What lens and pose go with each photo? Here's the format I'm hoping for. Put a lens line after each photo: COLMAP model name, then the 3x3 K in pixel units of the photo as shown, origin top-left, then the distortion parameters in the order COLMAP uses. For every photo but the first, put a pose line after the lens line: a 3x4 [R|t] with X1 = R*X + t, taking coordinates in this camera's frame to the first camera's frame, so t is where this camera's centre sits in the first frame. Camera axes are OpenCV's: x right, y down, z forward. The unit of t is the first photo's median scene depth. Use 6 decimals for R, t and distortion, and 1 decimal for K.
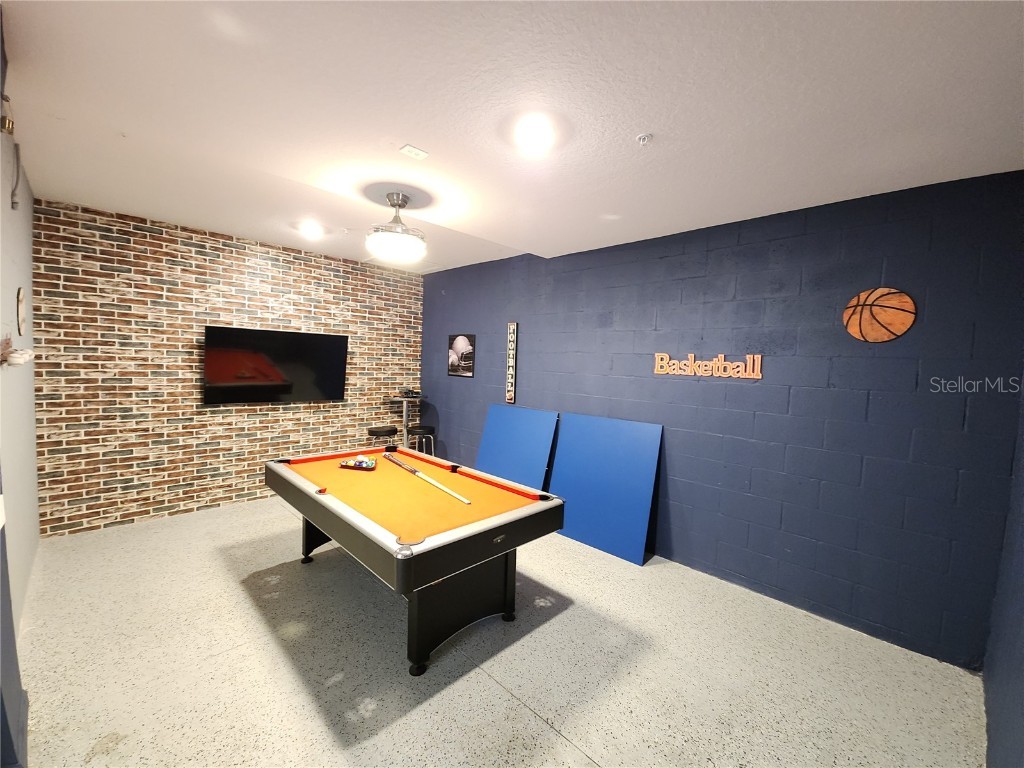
lens RADIAL K [[414.0, 0, 510.7], [0, 414.0, 382.8], [0, 0, 1]] dist [0.013625, -0.006853]
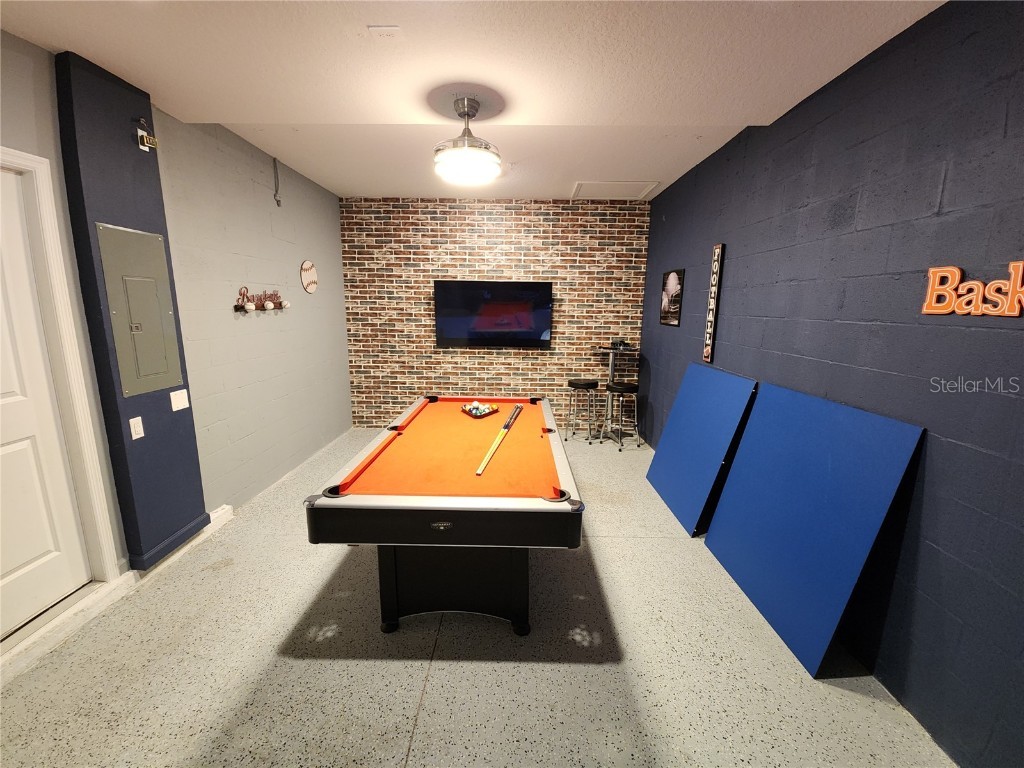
lens RADIAL K [[414.0, 0, 510.7], [0, 414.0, 382.8], [0, 0, 1]] dist [0.013625, -0.006853]
pose [[0.700774, 0.103906, -0.705775, 0.270663], [-0.025755, 0.992376, 0.120528, 0.006800], [0.712918, -0.066285, 0.698108, 0.264013]]
